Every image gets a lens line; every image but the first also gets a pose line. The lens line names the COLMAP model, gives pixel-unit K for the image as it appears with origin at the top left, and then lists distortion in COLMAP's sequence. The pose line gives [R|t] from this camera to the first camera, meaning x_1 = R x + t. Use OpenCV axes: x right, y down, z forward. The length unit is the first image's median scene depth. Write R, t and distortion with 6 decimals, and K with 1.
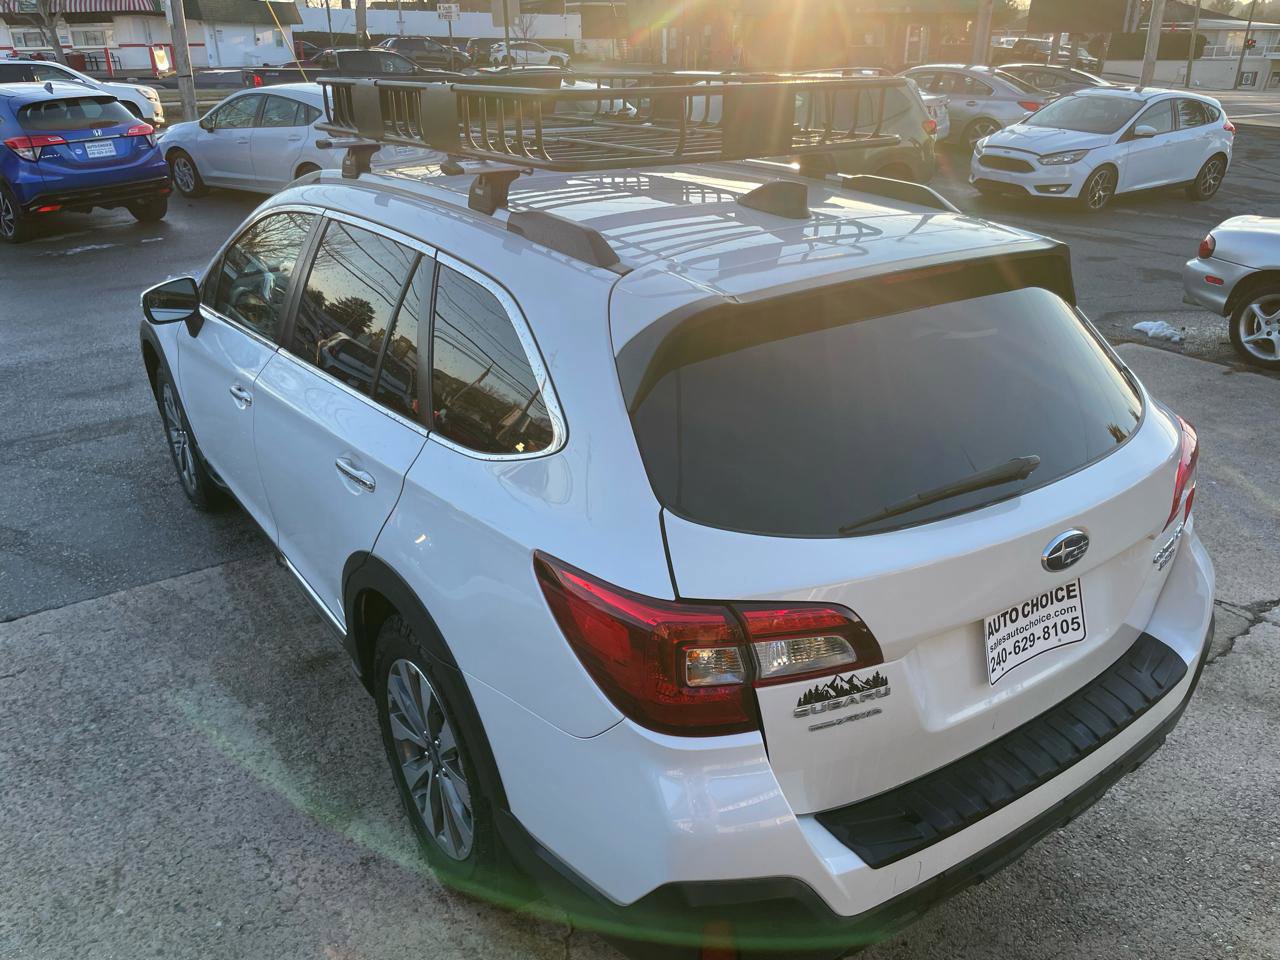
lens RADIAL K [[969.9, 0, 633.0], [0, 969.9, 484.1], [0, 0, 1]] dist [0.085633, -0.117104]
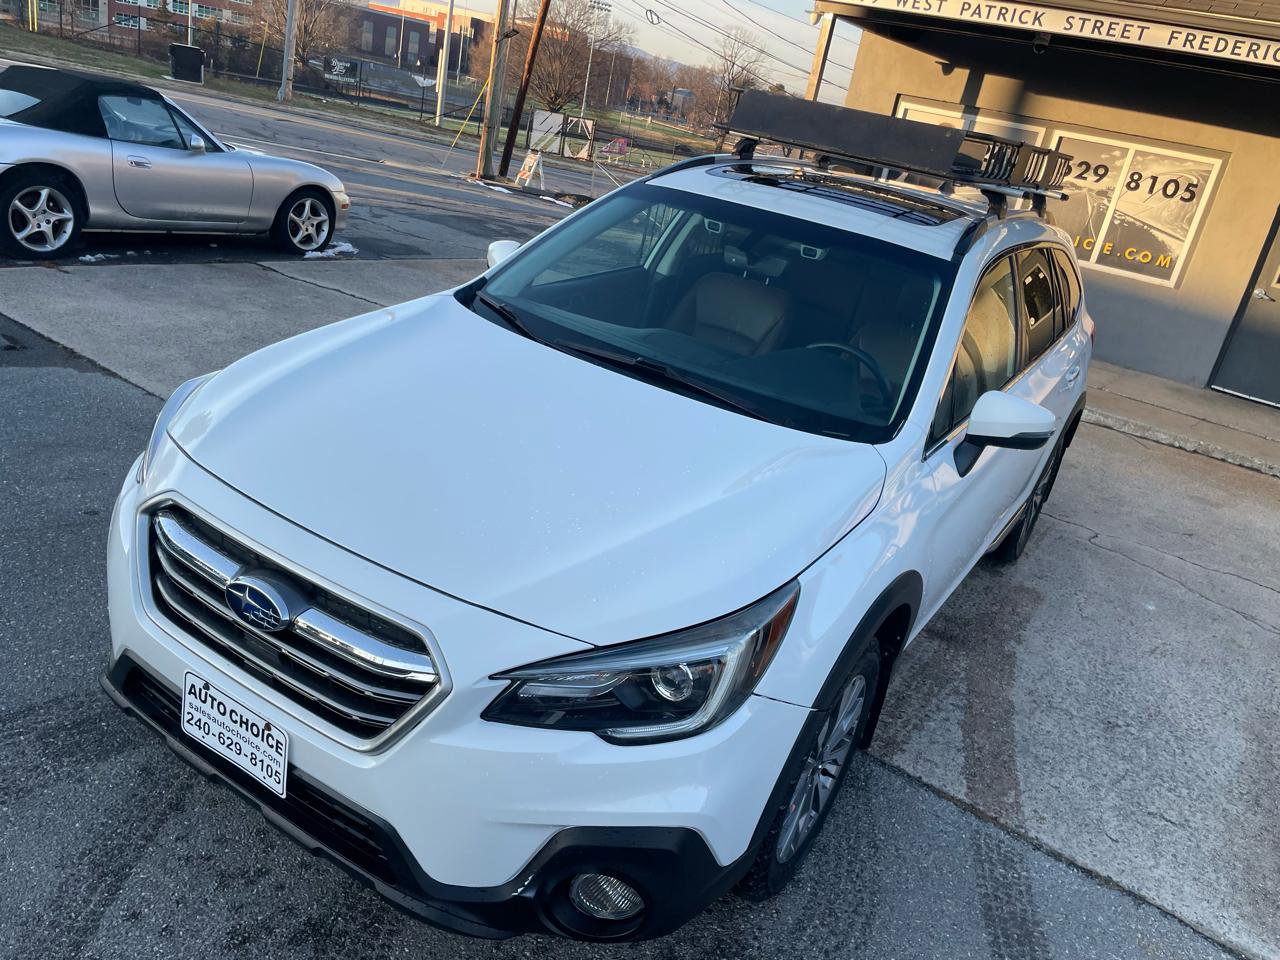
lens RADIAL K [[969.9, 0, 654.5], [0, 969.9, 484.6], [0, 0, 1]] dist [0.085633, -0.117104]
pose [[-0.399104, -0.405335, 0.822447, -1.751311], [0.191847, 0.840212, 0.507187, -1.027946], [-0.896611, 0.360205, -0.257570, 2.530582]]
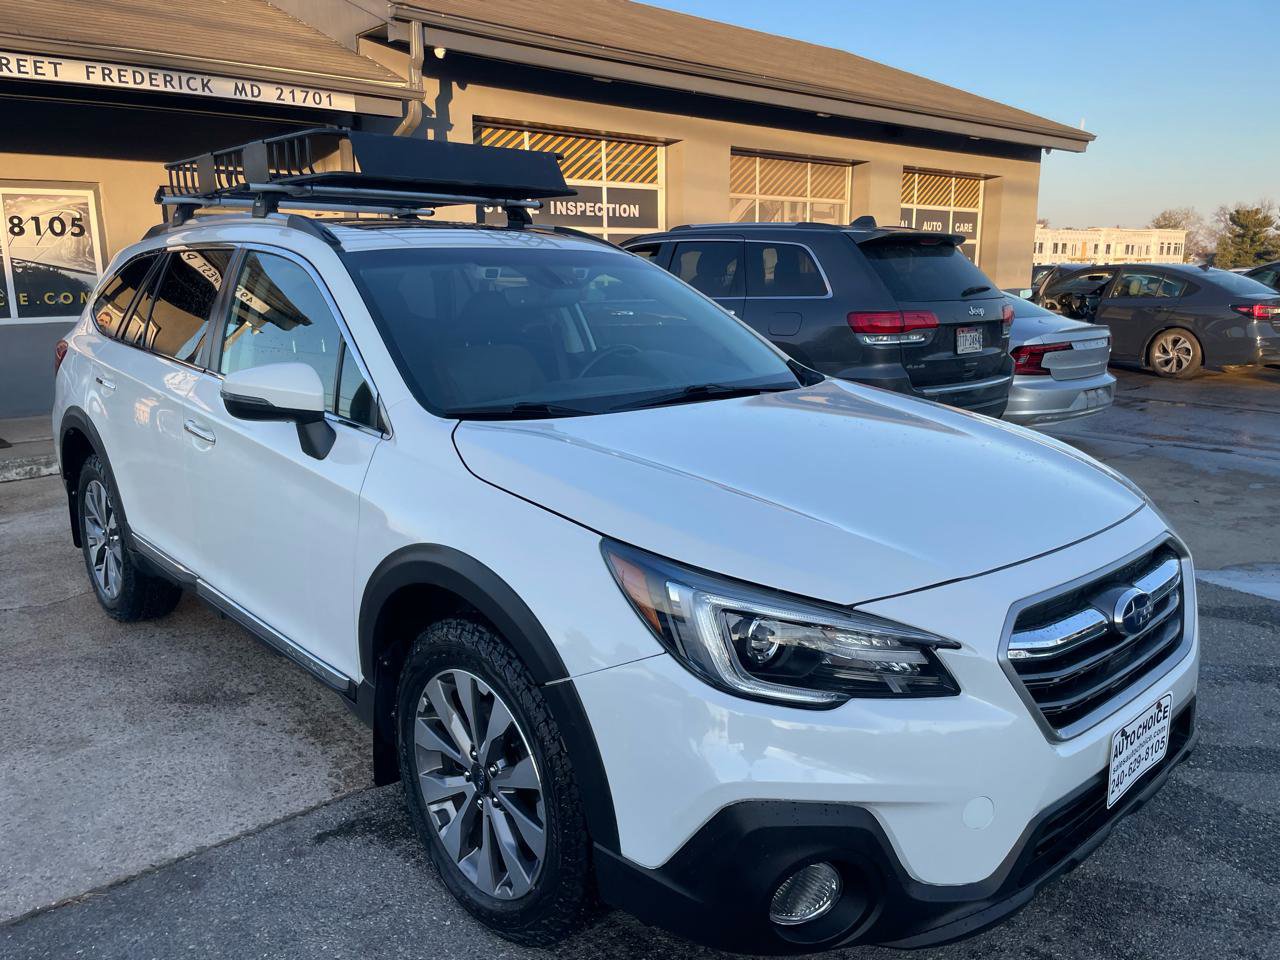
lens RADIAL K [[969.9, 0, 637.4], [0, 969.9, 481.2], [0, 0, 1]] dist [0.085633, -0.117104]
pose [[-0.989483, 0.040223, -0.138942, -0.327094], [-0.048531, 0.812566, 0.580845, -1.170405], [0.136263, 0.581479, -0.802069, 3.275257]]
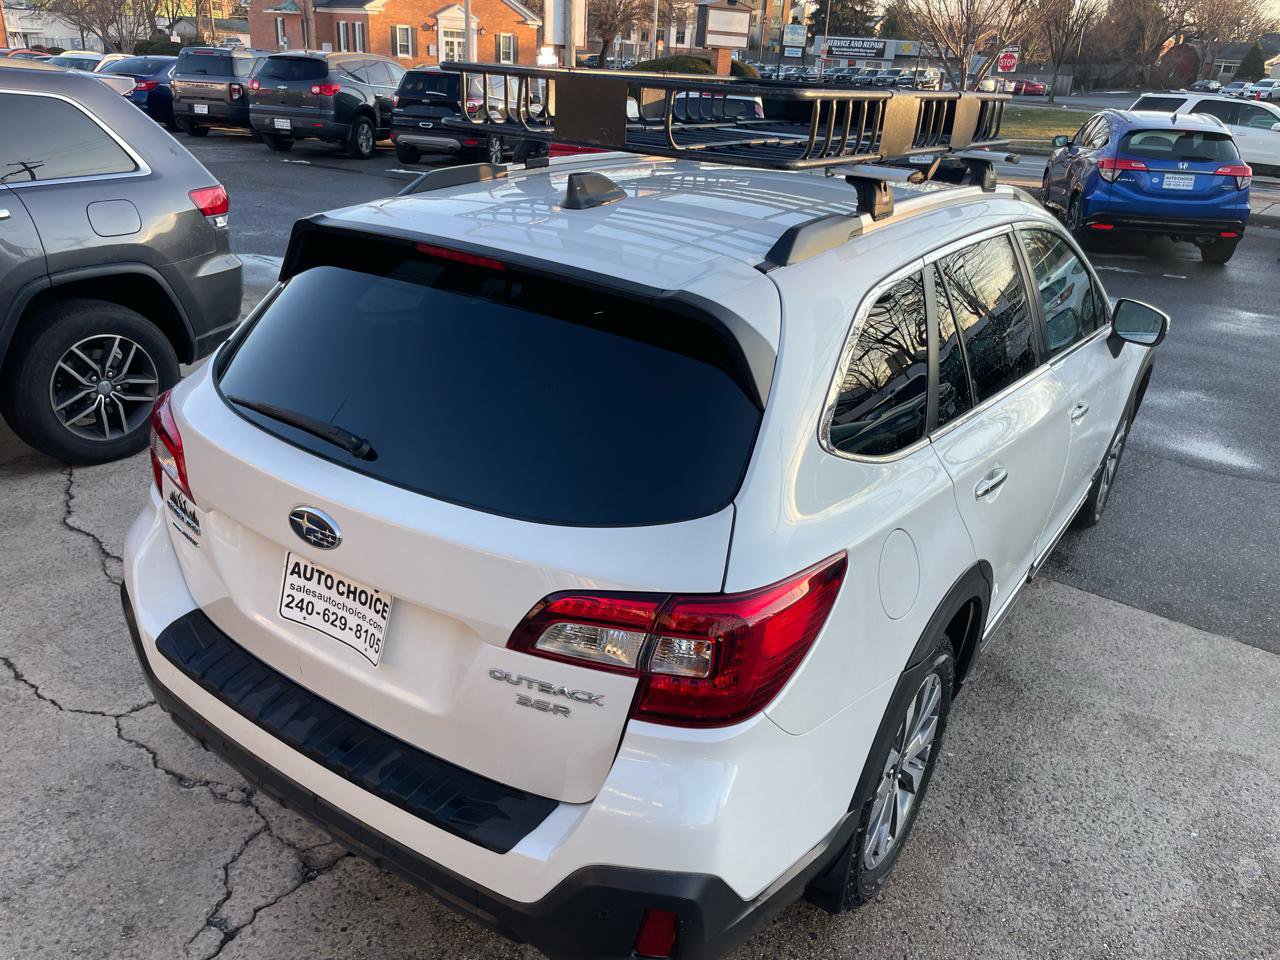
lens RADIAL K [[969.9, 0, 632.0], [0, 969.9, 483.2], [0, 0, 1]] dist [0.085633, -0.117104]
pose [[0.362077, 0.397415, -0.843185, 1.199707], [-0.430995, 0.873439, 0.226598, -0.293280], [0.826525, 0.281363, 0.487536, 0.668751]]
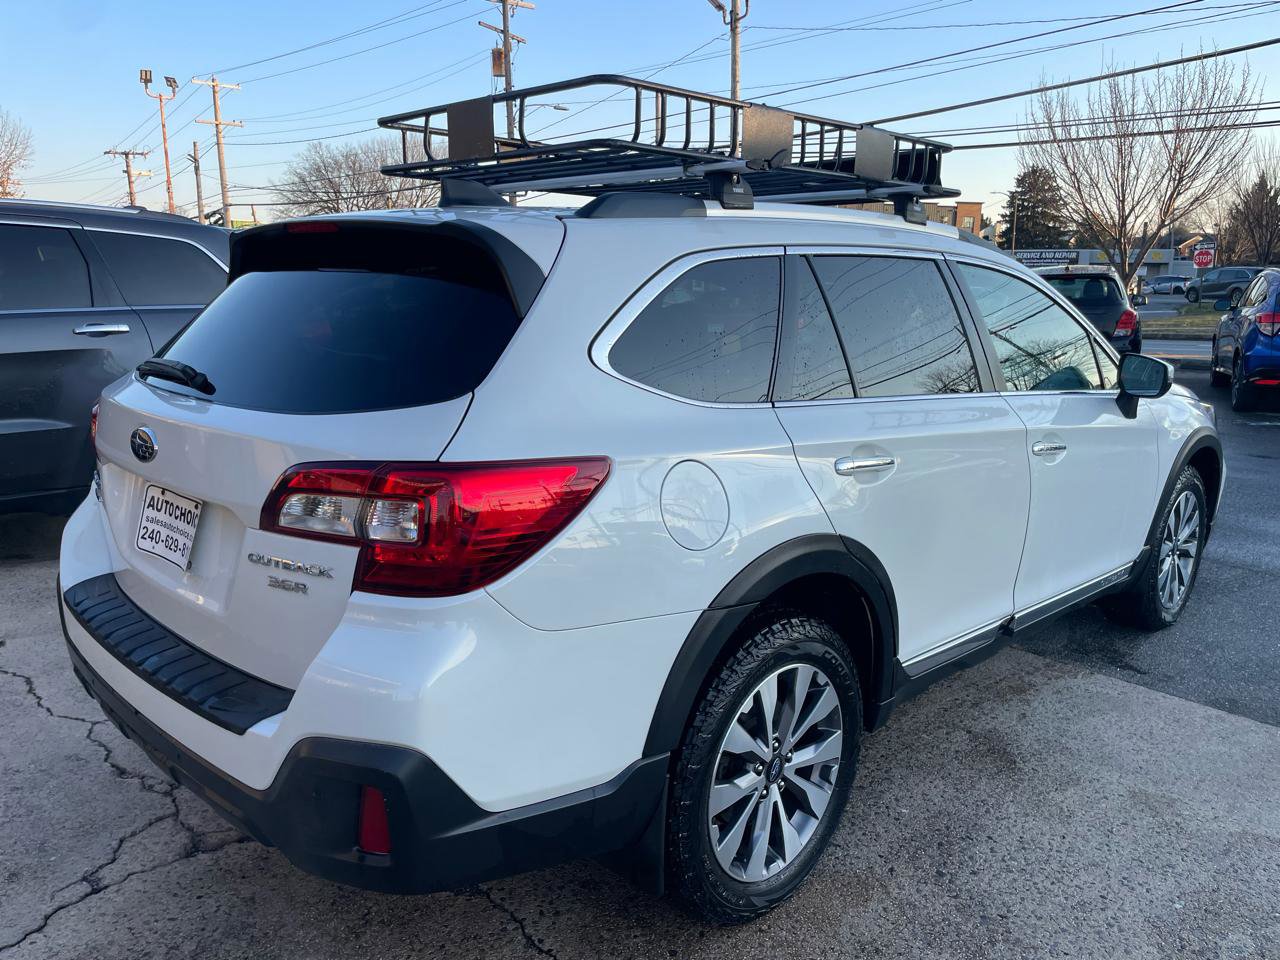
lens RADIAL K [[969.9, 0, 634.7], [0, 969.9, 482.9], [0, 0, 1]] dist [0.085633, -0.117104]
pose [[0.178562, 0.207934, -0.961706, 1.410311], [-0.408359, 0.904921, 0.119836, -0.221017], [0.895186, 0.371323, 0.246496, 1.077343]]
